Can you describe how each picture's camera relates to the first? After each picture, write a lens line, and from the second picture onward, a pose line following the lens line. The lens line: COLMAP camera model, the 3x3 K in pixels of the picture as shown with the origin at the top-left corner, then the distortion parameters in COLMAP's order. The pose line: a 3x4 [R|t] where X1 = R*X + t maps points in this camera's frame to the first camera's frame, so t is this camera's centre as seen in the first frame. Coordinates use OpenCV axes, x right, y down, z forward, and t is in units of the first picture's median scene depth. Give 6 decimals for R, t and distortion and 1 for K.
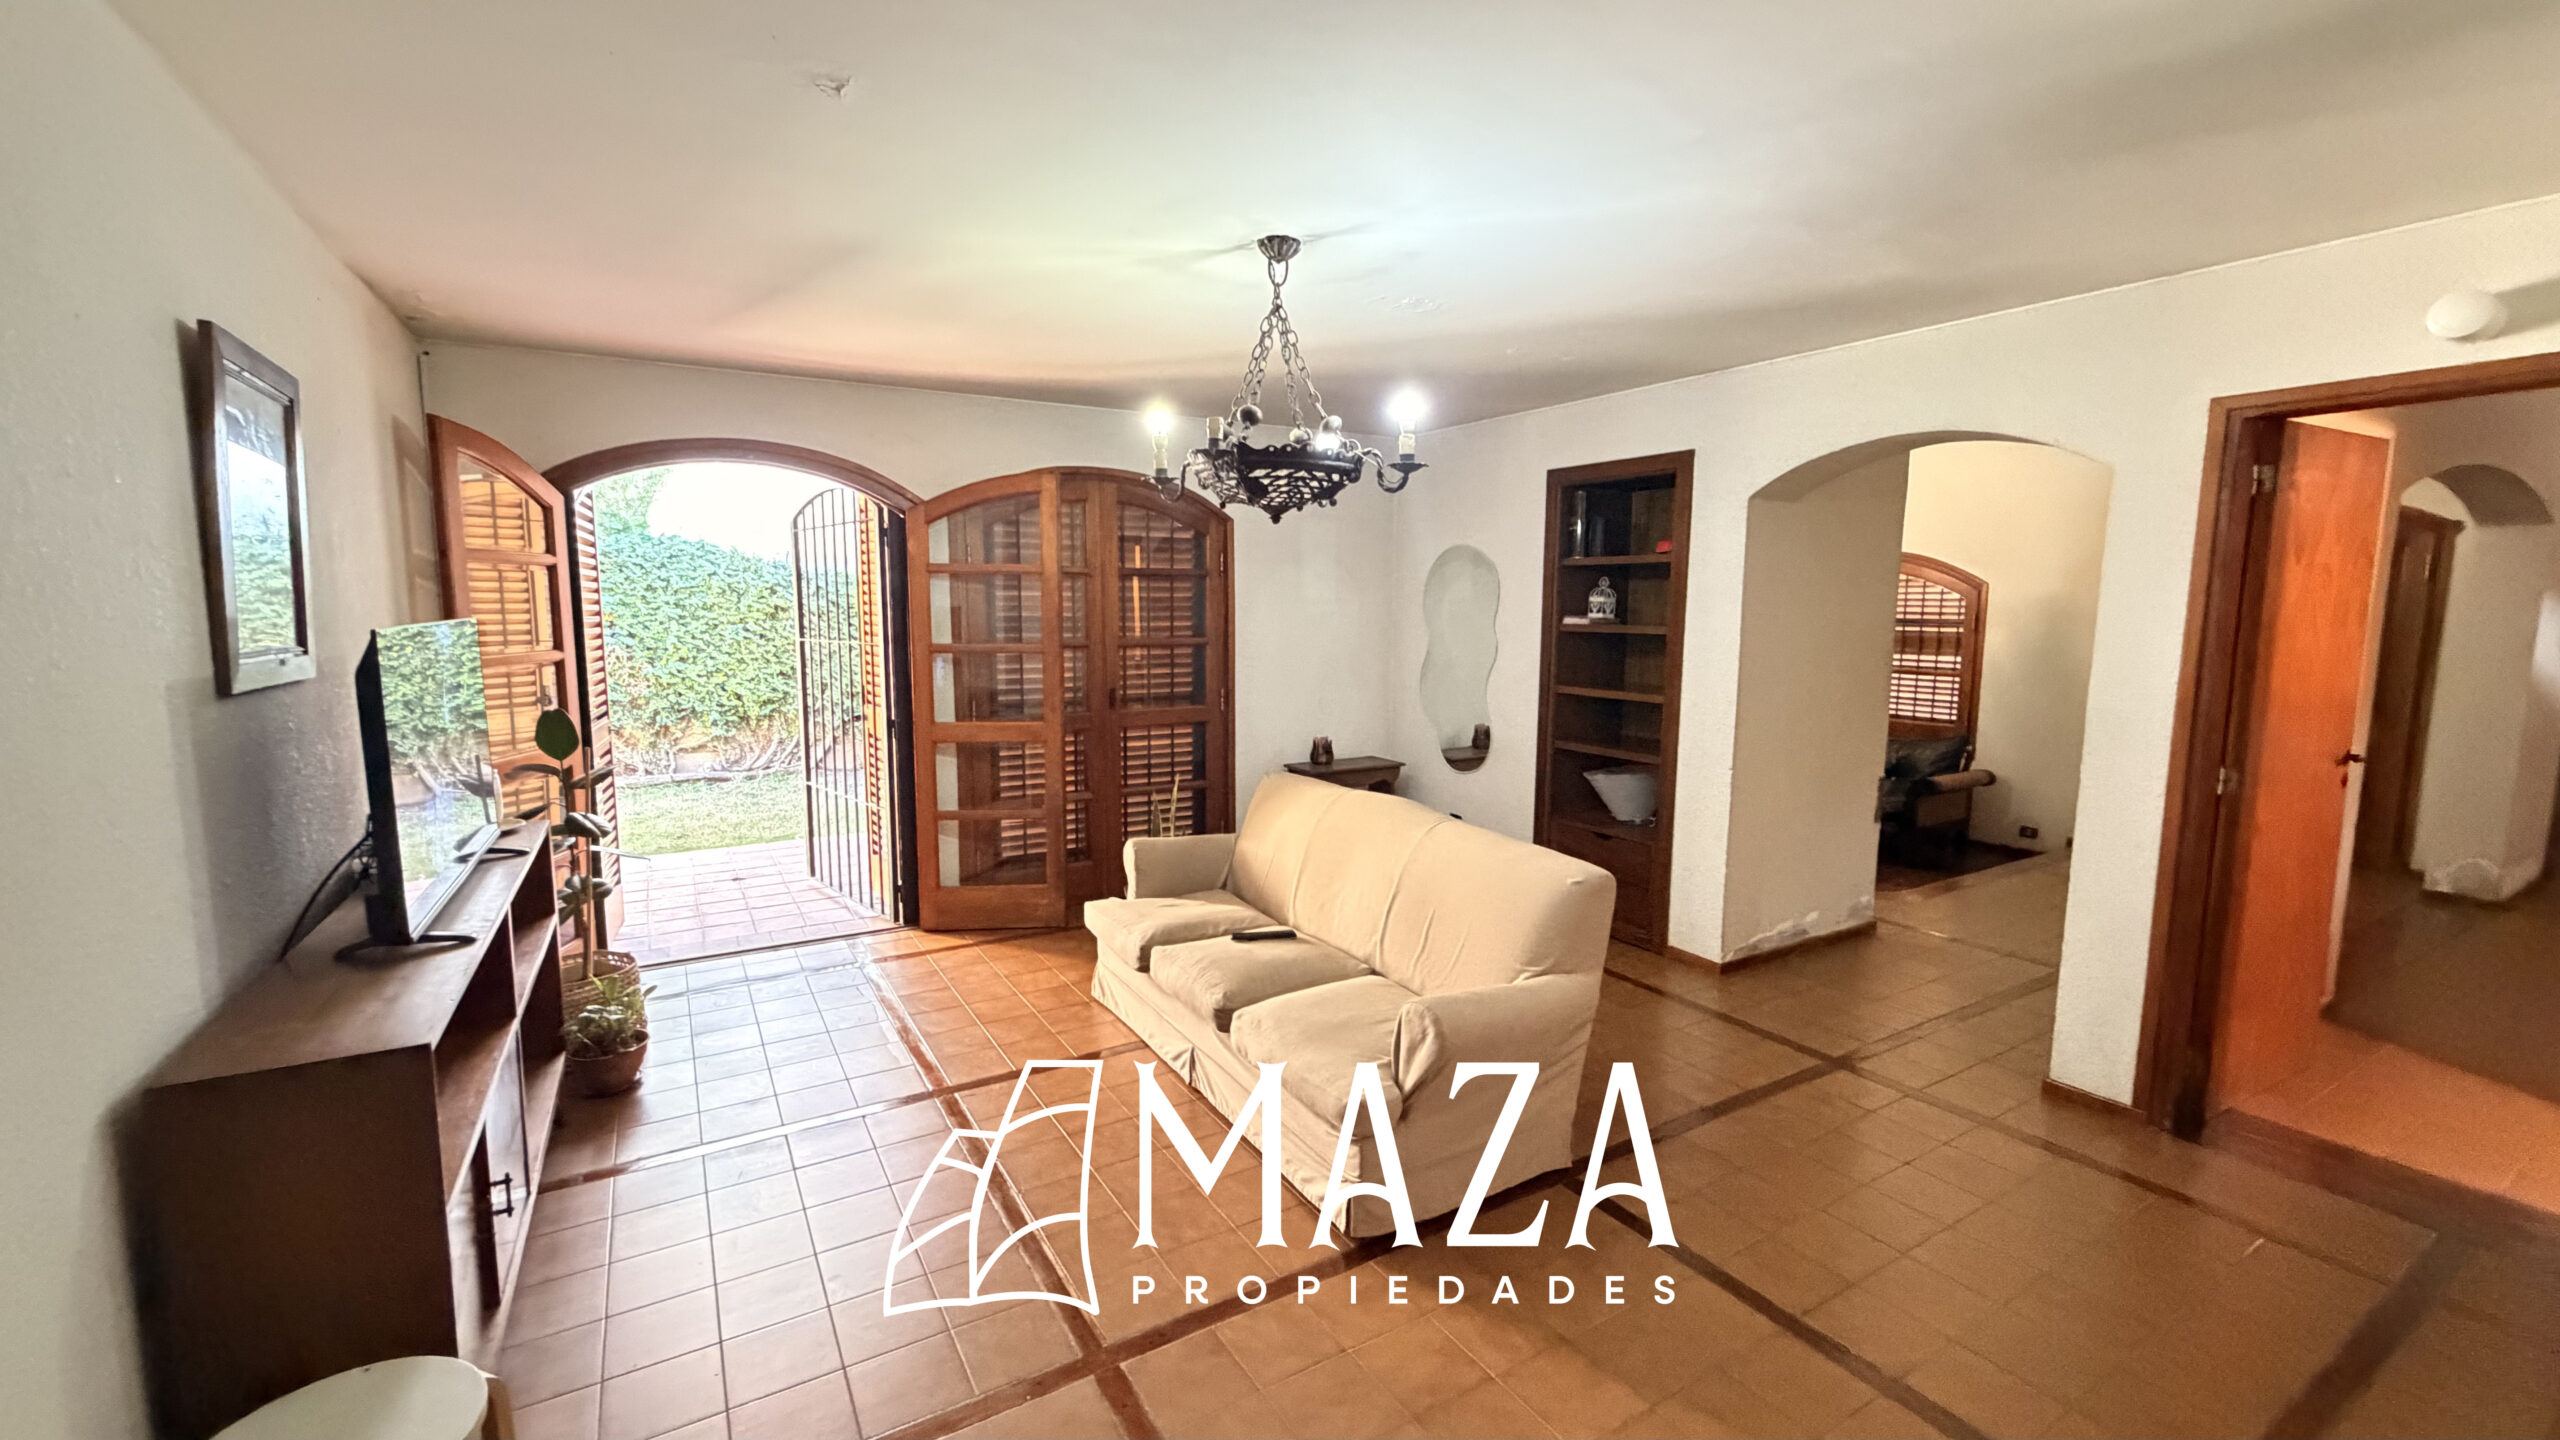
lens RADIAL K [[1027.2, 0, 1267.9], [0, 1027.2, 719.2], [0, 0, 1]] dist [0.002365, 0.000143]
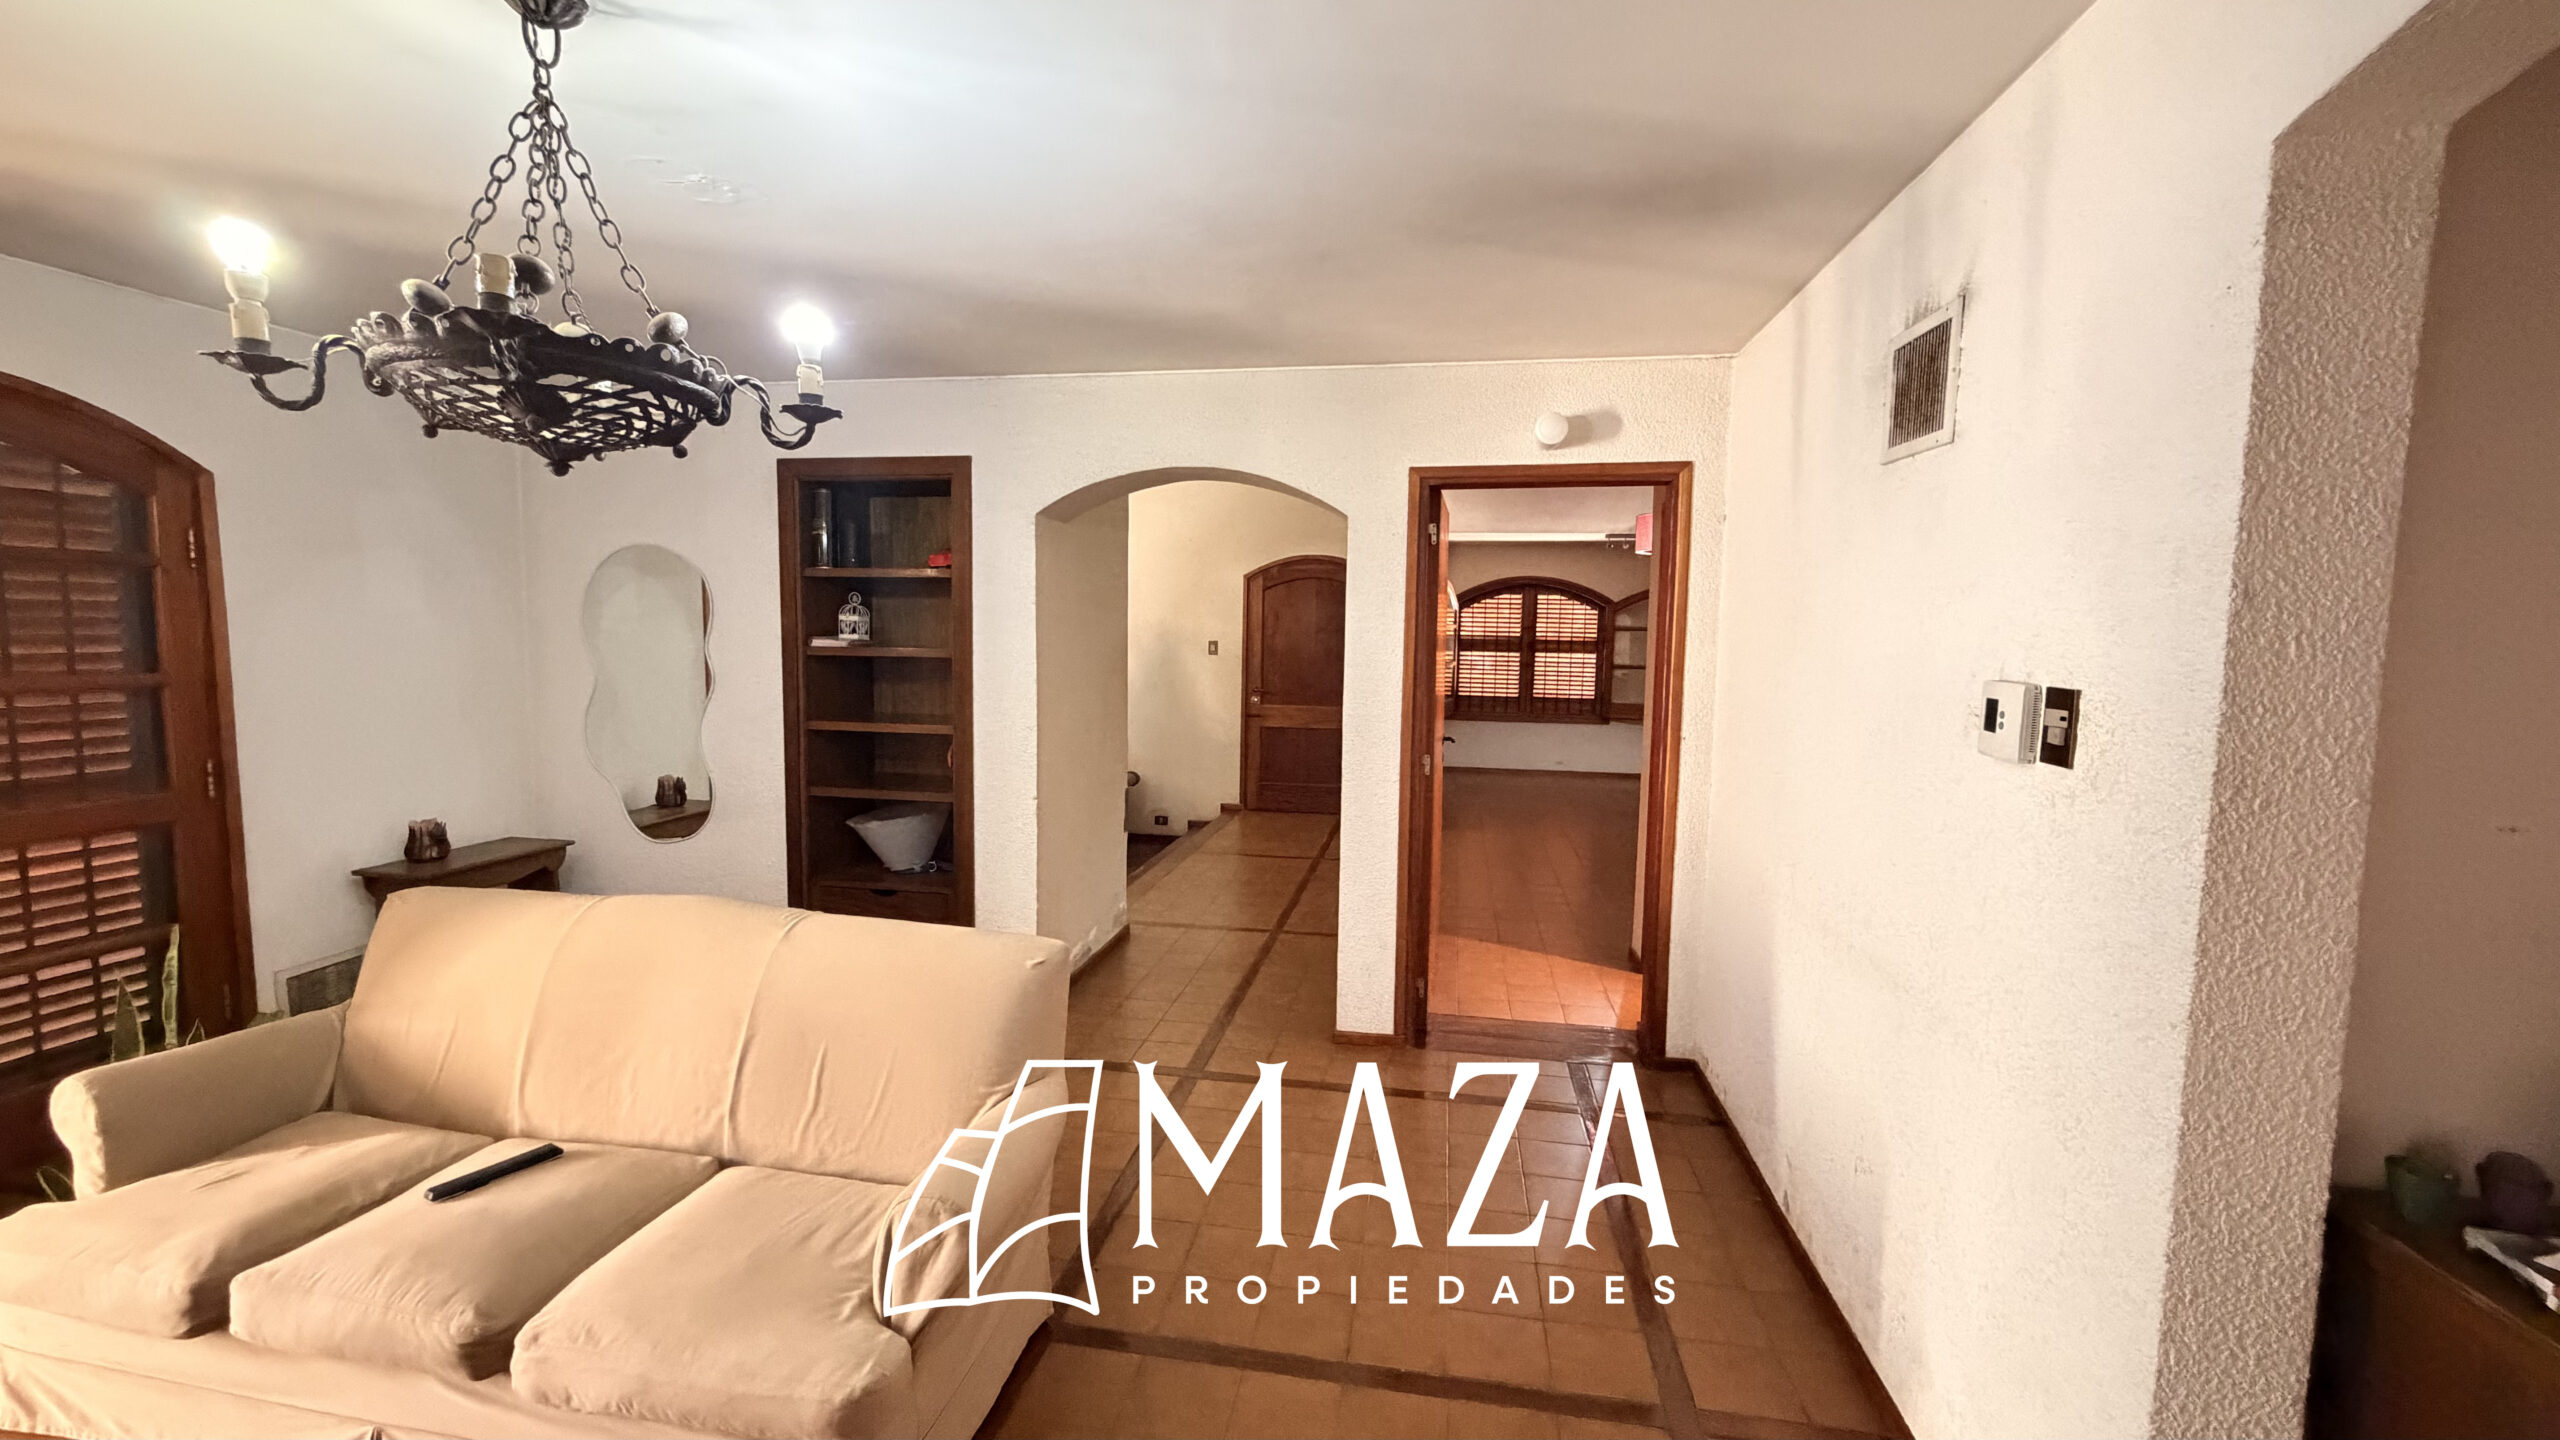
lens RADIAL K [[1027.2, 0, 1279.8], [0, 1027.2, 719.7], [0, 0, 1]] dist [0.002365, 0.000143]
pose [[0.653915, -0.058282, 0.754320, -0.116695], [0.075308, 0.997091, 0.011755, -0.018398], [-0.752811, 0.049120, 0.656401, 0.209973]]
